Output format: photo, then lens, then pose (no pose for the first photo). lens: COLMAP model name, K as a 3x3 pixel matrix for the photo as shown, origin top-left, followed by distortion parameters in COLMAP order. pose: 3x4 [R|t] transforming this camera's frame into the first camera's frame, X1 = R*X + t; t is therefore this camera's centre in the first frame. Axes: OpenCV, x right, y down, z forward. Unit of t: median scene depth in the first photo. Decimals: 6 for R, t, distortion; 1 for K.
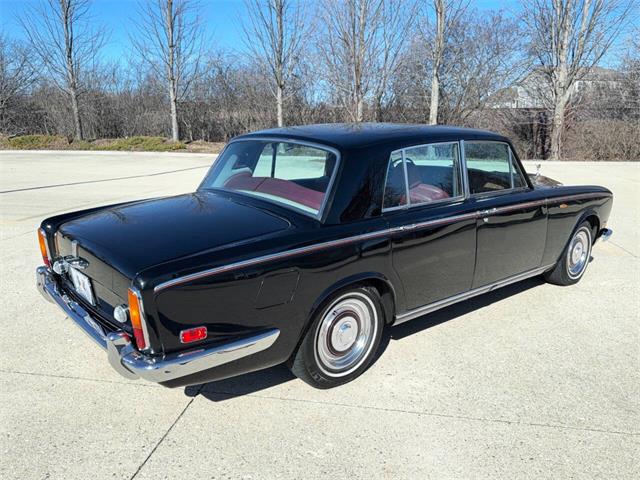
lens RADIAL K [[542.2, 0, 309.4], [0, 542.2, 239.6], [0, 0, 1]] dist [0.050299, -0.079449]
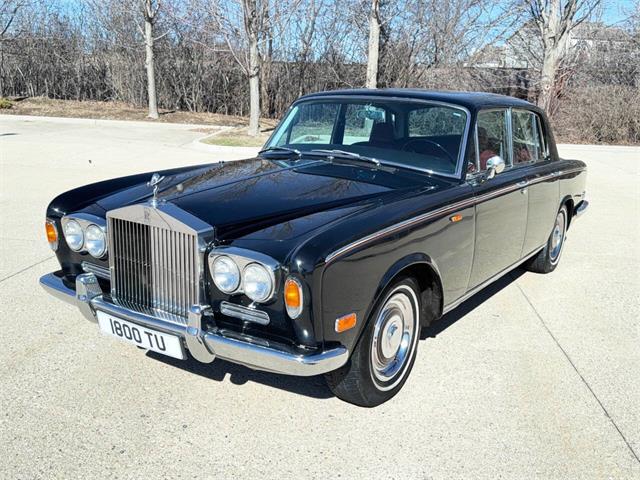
lens RADIAL K [[615.5, 0, 318.1], [0, 615.5, 235.1], [0, 0, 1]] dist [0.020872, 0.000000]
pose [[0.997610, 0.017032, 0.066966, 0.109652], [-0.019019, 0.999394, 0.029157, -0.041274], [-0.066429, -0.030361, 0.997329, 0.214479]]
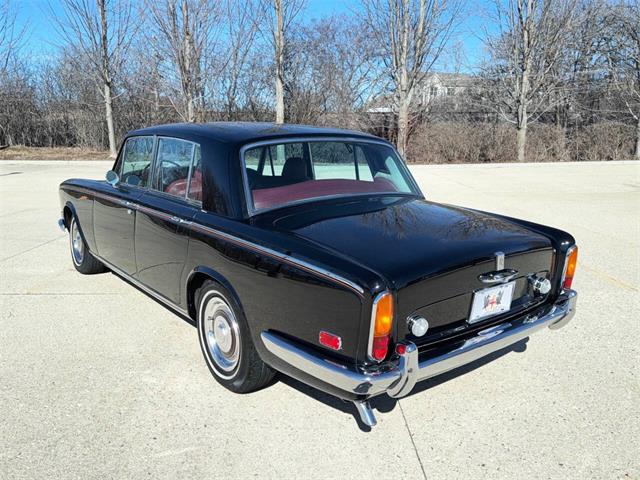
lens RADIAL K [[544.8, 0, 330.8], [0, 544.8, 237.8], [0, 0, 1]] dist [0.043156, -0.078997]
pose [[0.978549, -0.040375, 0.202020, 0.113357], [0.043185, 0.999022, -0.009521, -0.006169], [-0.201437, 0.018041, 0.979335, 0.054091]]
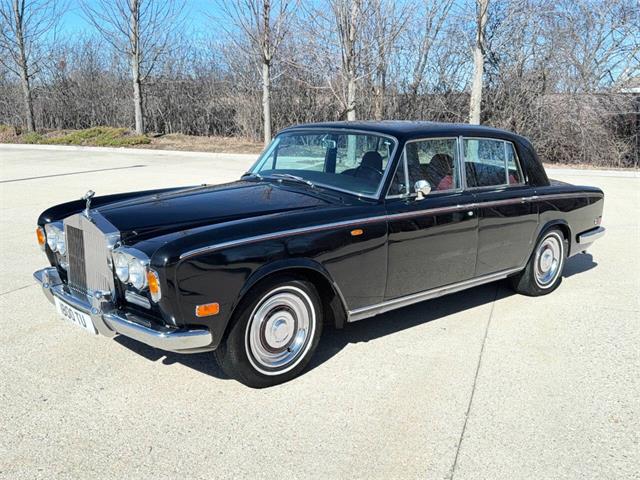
lens RADIAL K [[615.5, 0, 319.5], [0, 615.5, 239.6], [0, 0, 1]] dist [0.020872, 0.000000]
pose [[0.984840, 0.041510, -0.168423, 0.169798], [-0.043329, 0.999035, -0.007138, -0.038042], [0.167965, 0.014327, 0.985689, 0.192702]]
